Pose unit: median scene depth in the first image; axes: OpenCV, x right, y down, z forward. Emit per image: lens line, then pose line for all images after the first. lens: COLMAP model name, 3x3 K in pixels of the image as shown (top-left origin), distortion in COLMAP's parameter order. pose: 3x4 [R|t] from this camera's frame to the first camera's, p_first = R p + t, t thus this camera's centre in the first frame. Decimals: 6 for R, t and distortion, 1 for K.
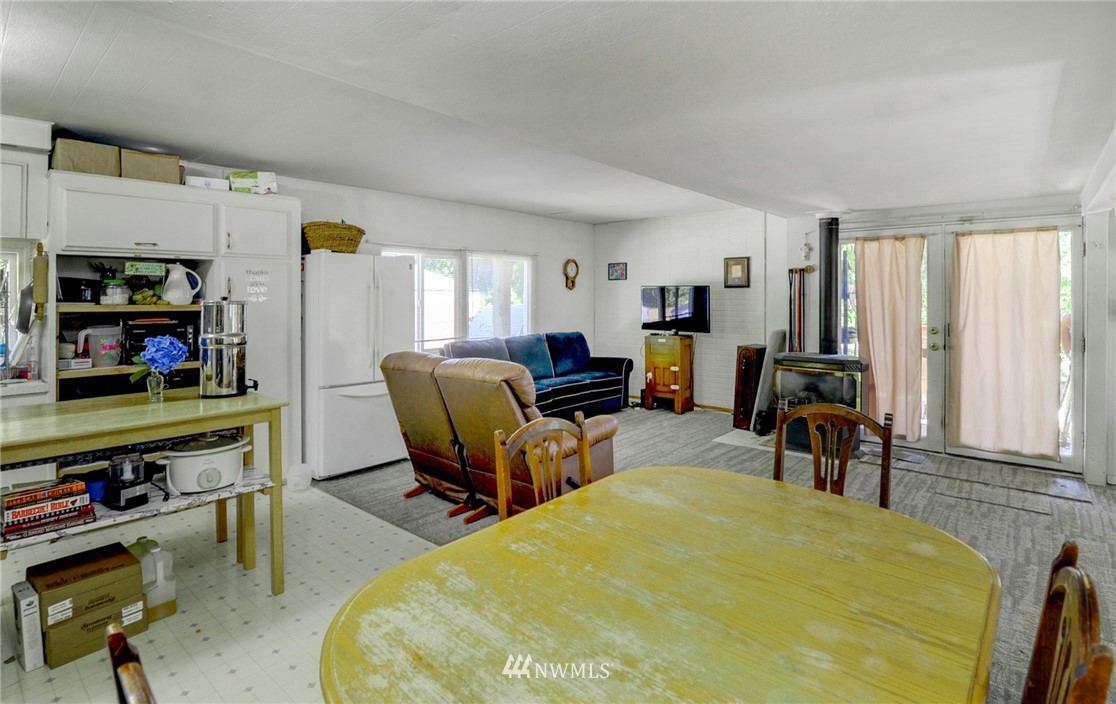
lens RADIAL K [[550.5, 0, 557.8], [0, 550.5, 291.8], [0, 0, 1]] dist [-0.003474, -0.011795]
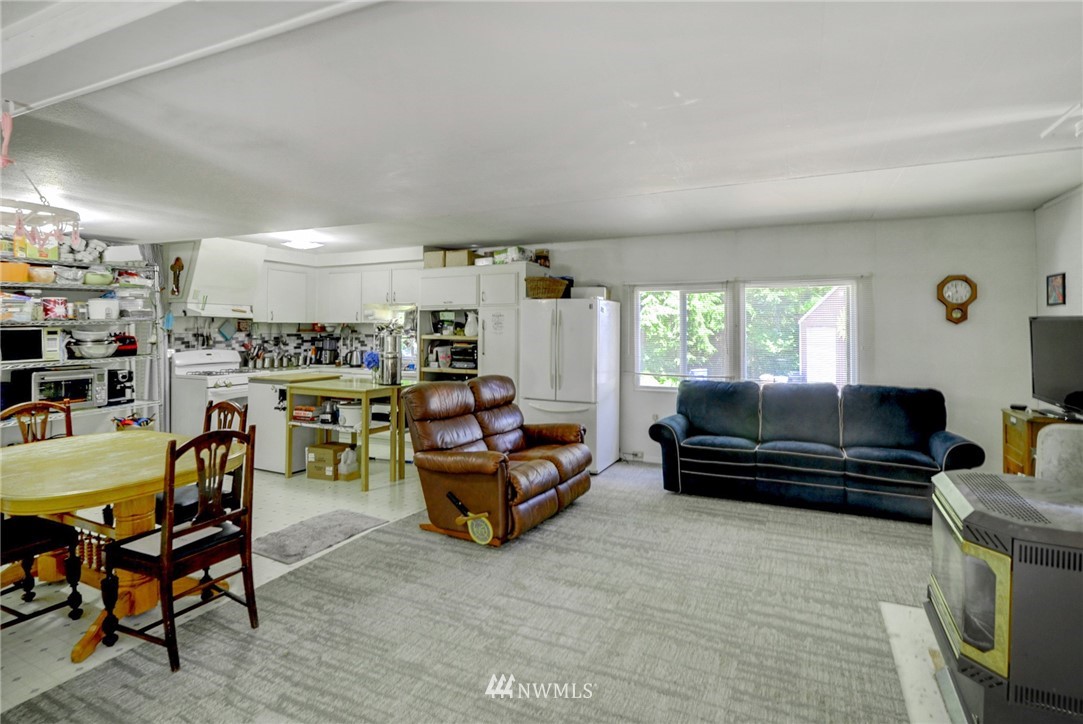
lens RADIAL K [[542.9, 0, 543.3], [0, 542.9, 321.3], [0, 0, 1]] dist [-0.015520, 0.000055]
pose [[0.278022, -0.005889, -0.960557, 0.855860], [0.006032, 0.999972, -0.004385, -0.011293], [0.960556, -0.004575, 0.278050, 0.641208]]
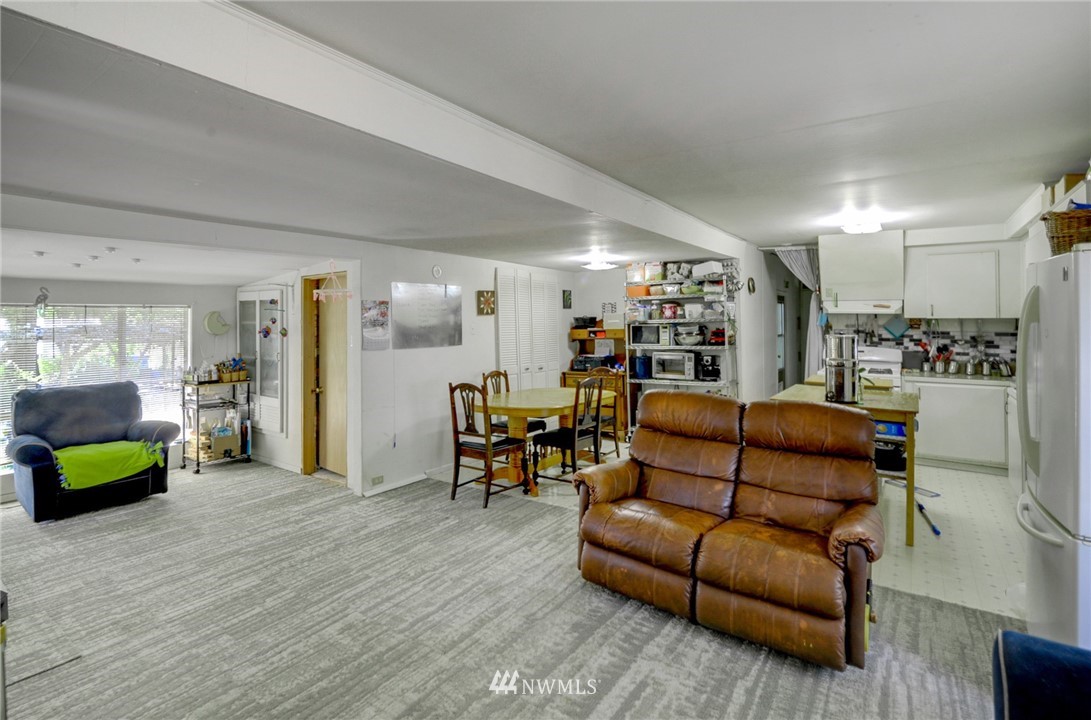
lens RADIAL K [[526.8, 0, 545.4], [0, 526.8, 319.0], [0, 0, 1]] dist [-0.019695, 0.000205]
pose [[-0.993318, 0.006079, -0.115253, 0.196876], [0.007495, 0.999902, -0.011849, -0.009603], [0.115169, -0.012634, -0.993266, 1.461887]]
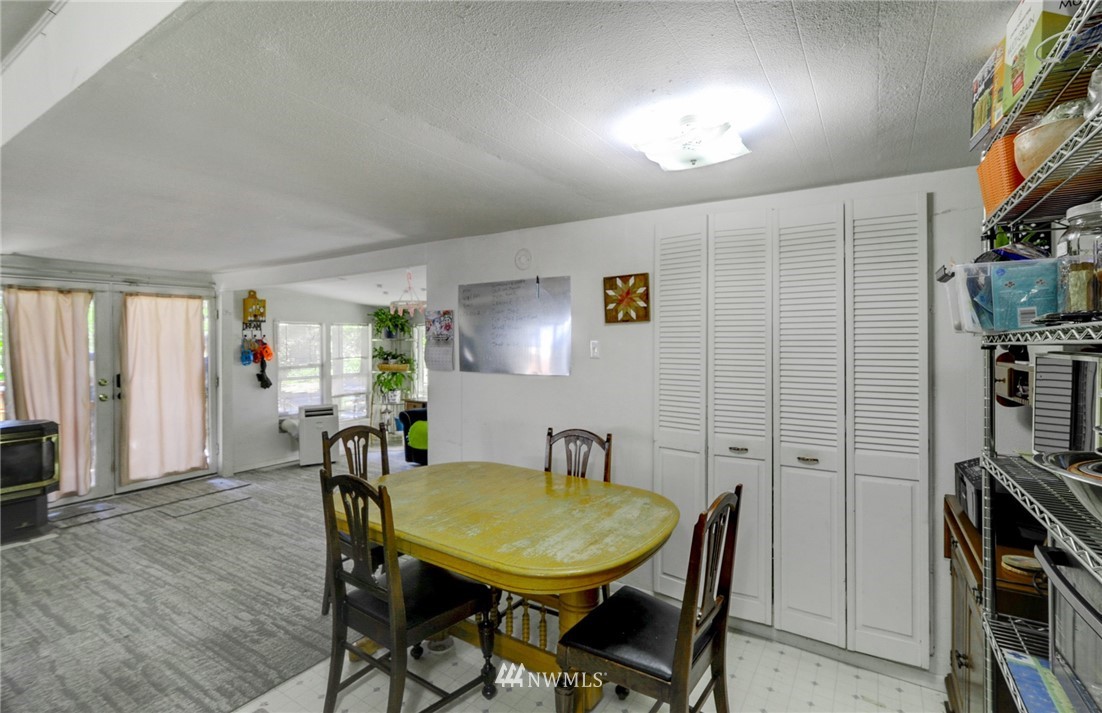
lens RADIAL K [[515.4, 0, 551.2], [0, 515.4, 342.0], [0, 0, 1]] dist [0.001266, 0.000451]
pose [[-0.149157, -0.011344, 0.988748, -0.464300], [0.001612, 0.999930, 0.011715, -0.019212], [-0.988812, 0.003342, -0.149128, 0.318557]]
